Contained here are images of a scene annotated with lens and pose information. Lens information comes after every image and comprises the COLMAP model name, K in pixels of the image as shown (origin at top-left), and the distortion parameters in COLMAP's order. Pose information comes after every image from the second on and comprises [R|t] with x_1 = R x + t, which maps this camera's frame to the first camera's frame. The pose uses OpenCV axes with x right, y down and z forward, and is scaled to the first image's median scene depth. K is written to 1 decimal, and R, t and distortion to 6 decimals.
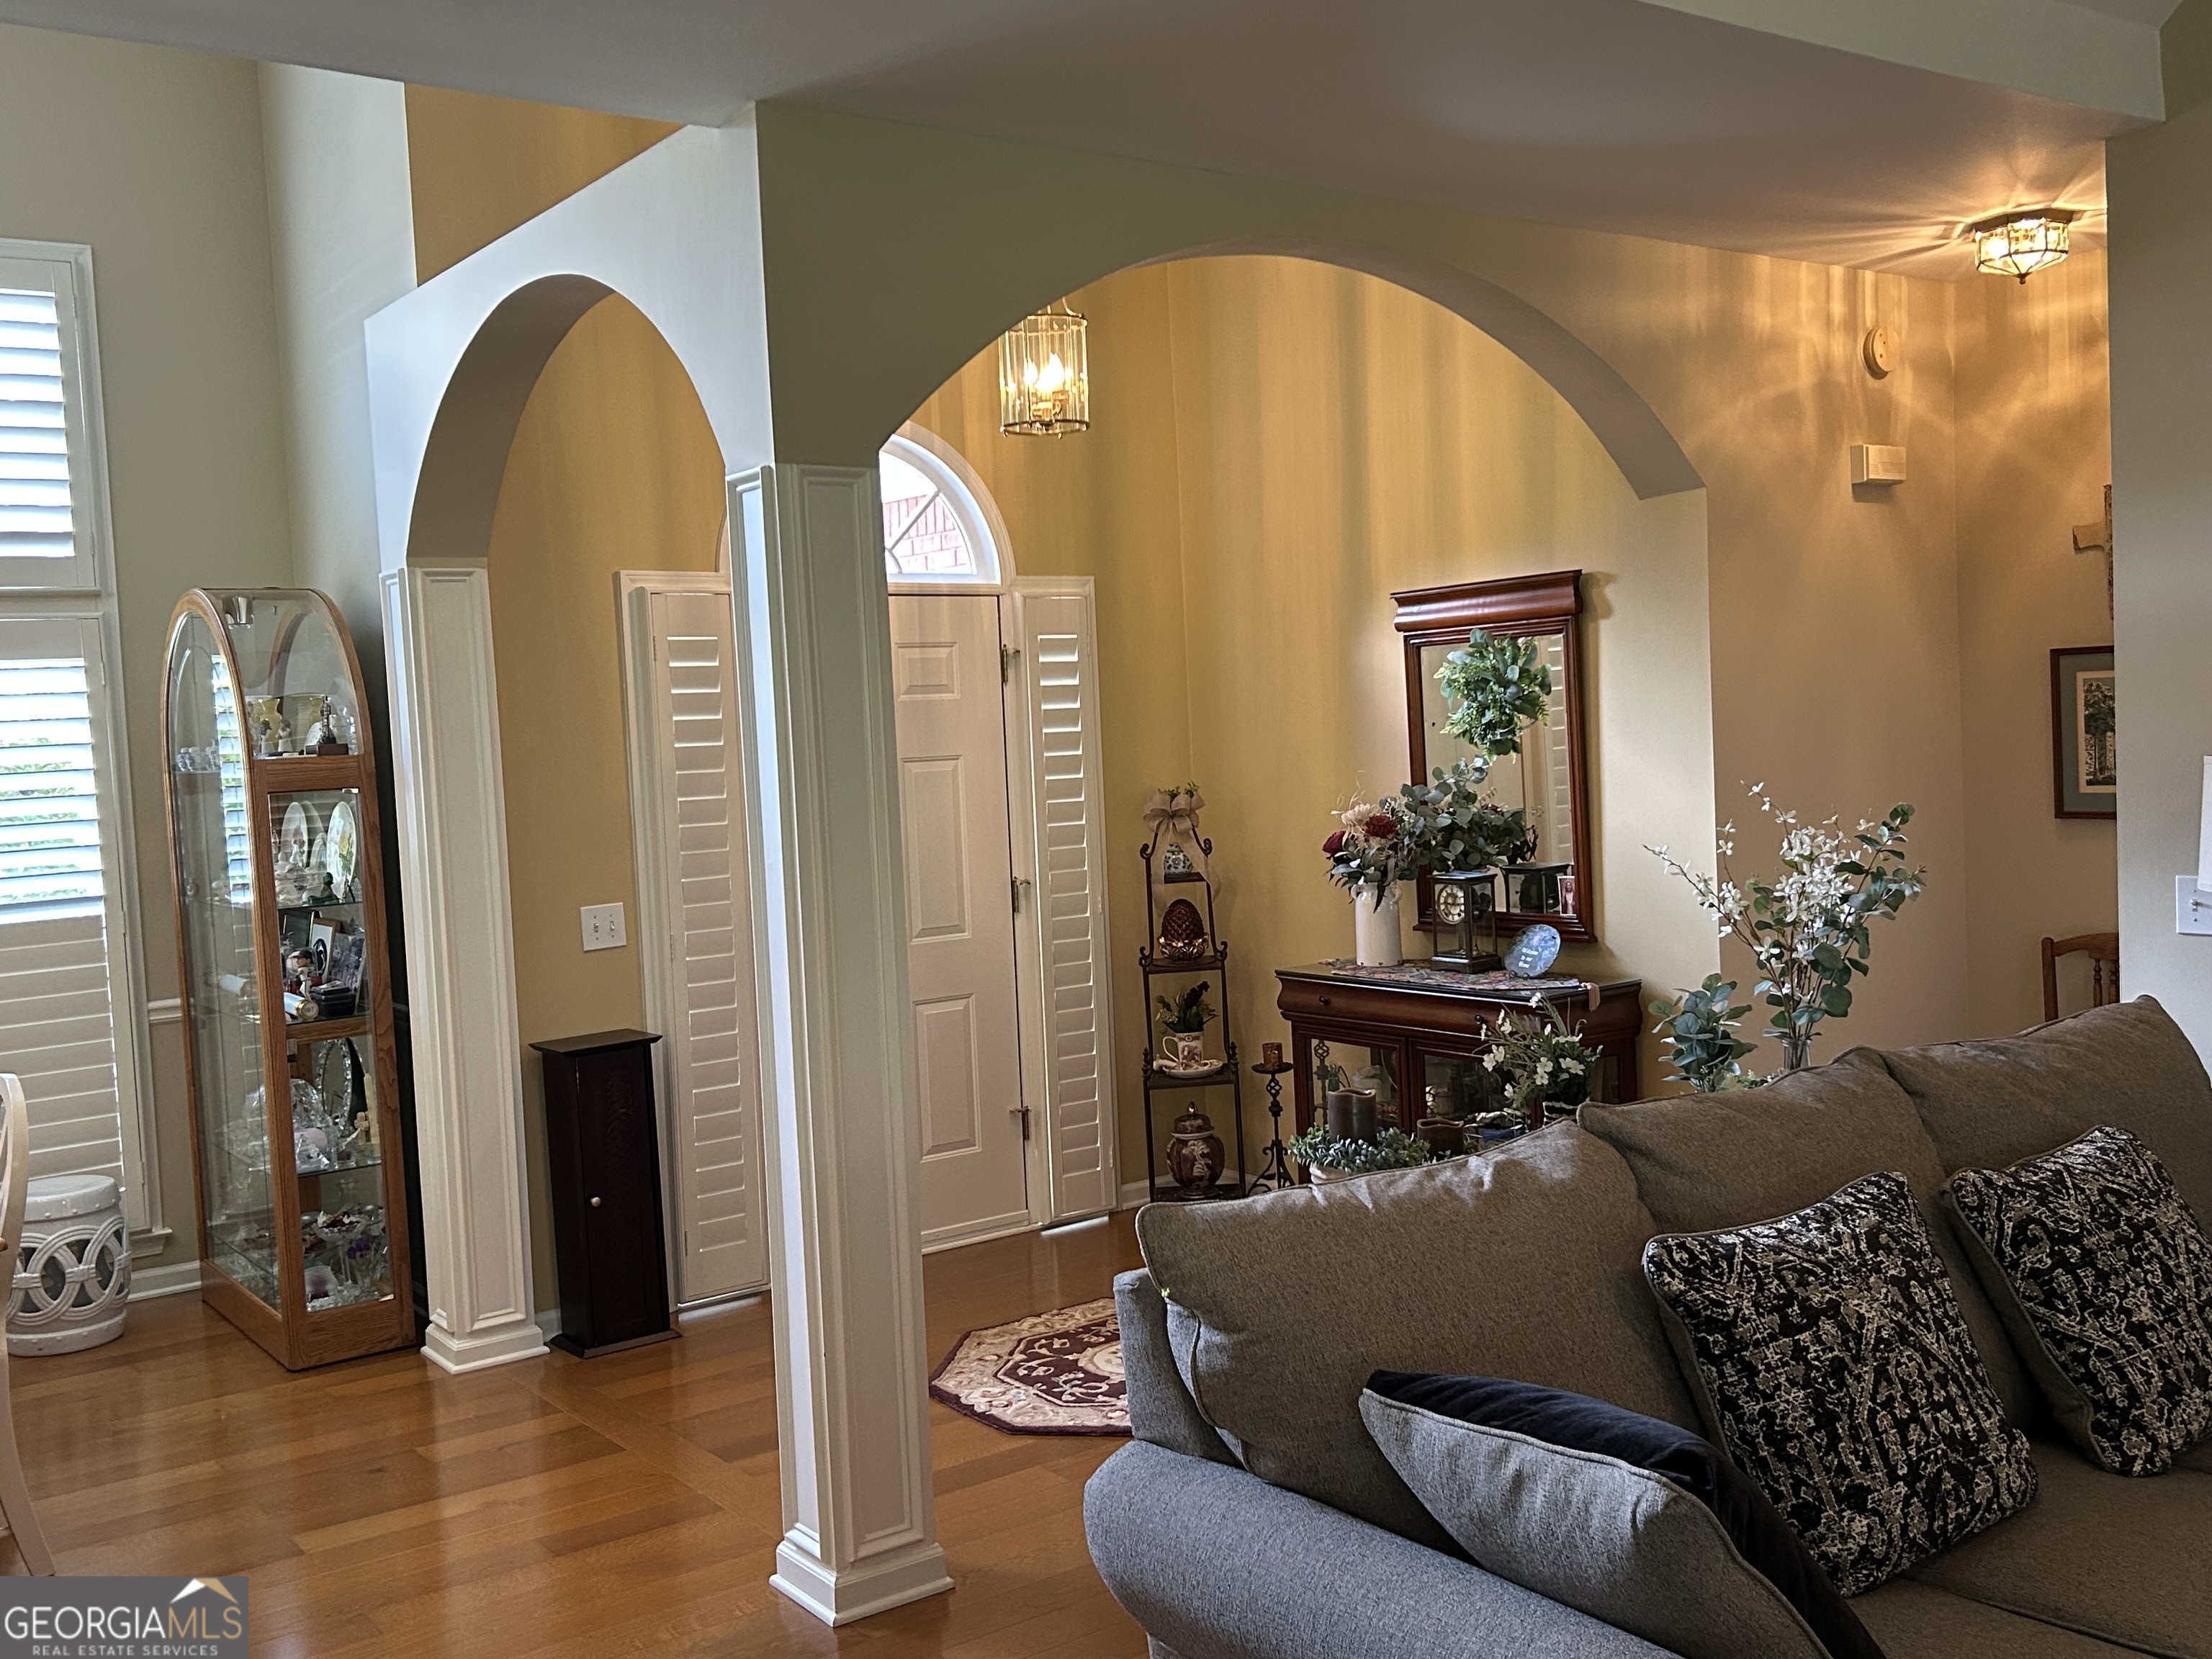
lens RADIAL K [[2006.5, 0, 1106.0], [0, 2006.5, 829.5], [0, 0, 1]] dist [-0.013301, 0.112779]
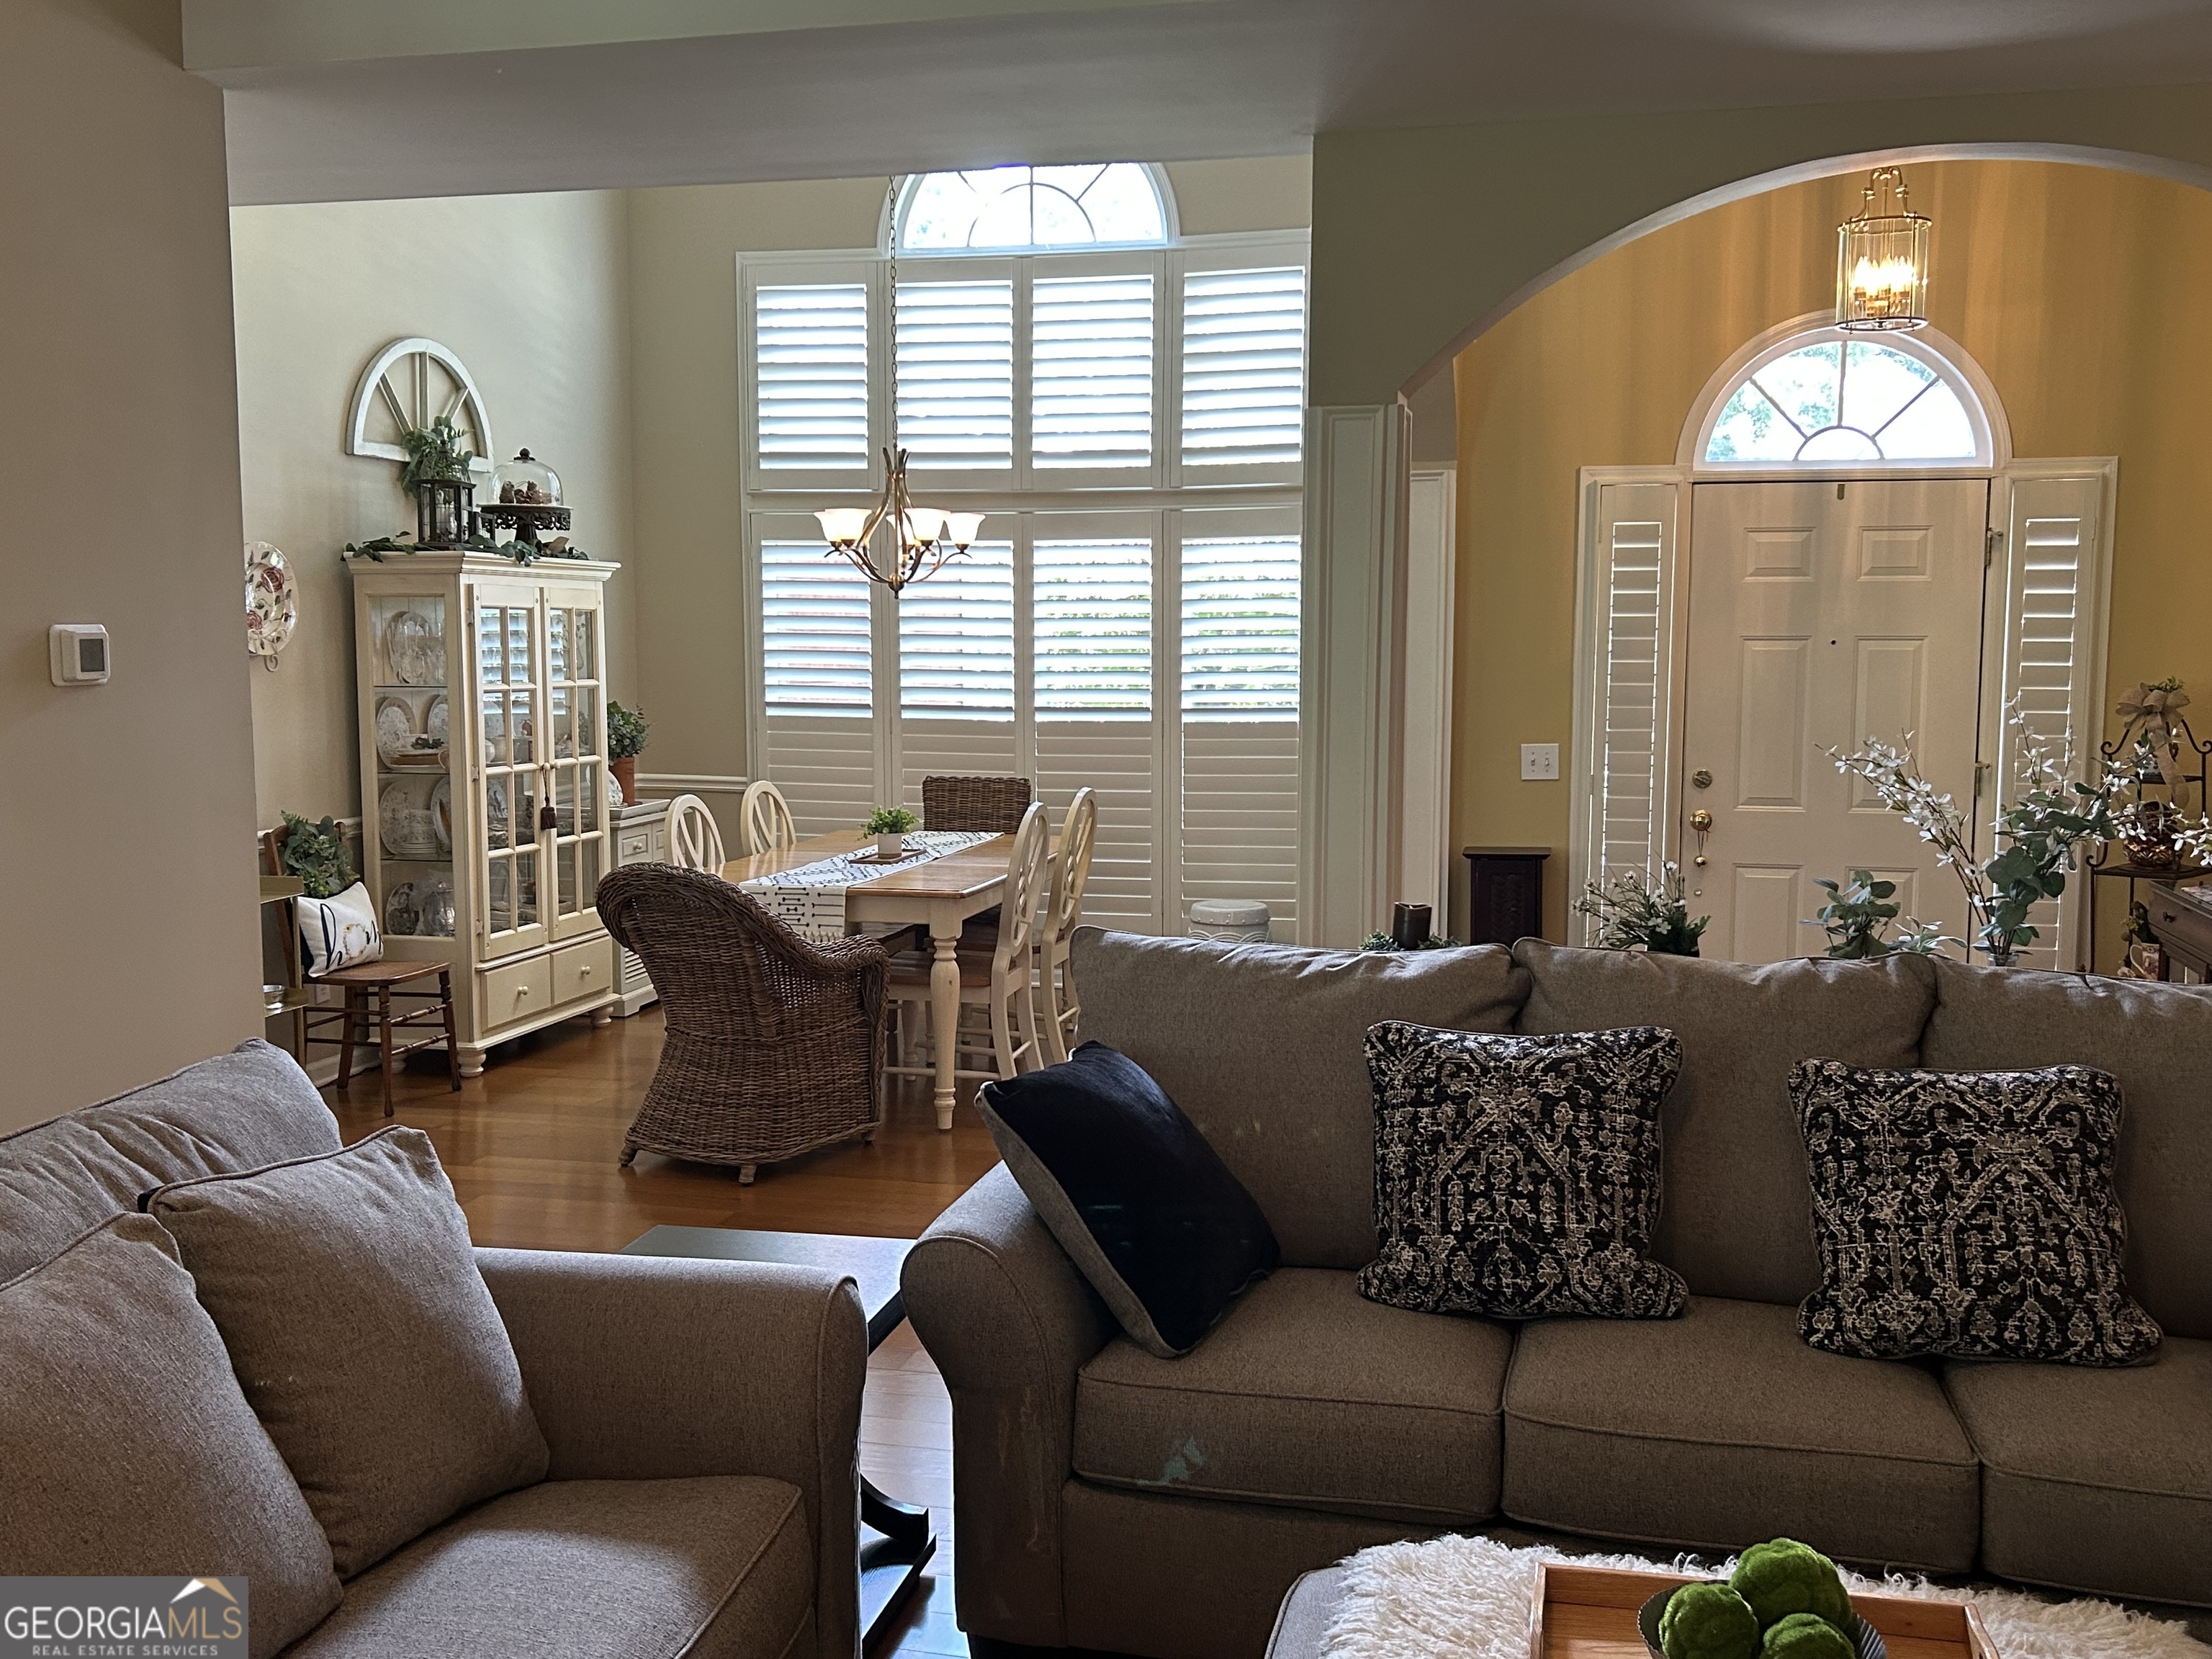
lens RADIAL K [[2006.5, 0, 1106.0], [0, 2006.5, 829.5], [0, 0, 1]] dist [-0.013301, 0.112779]
pose [[0.632948, 0.122412, -0.764455, 1.045583], [-0.068952, 0.992410, 0.101823, -0.033659], [0.771118, -0.011738, 0.636585, 0.040370]]
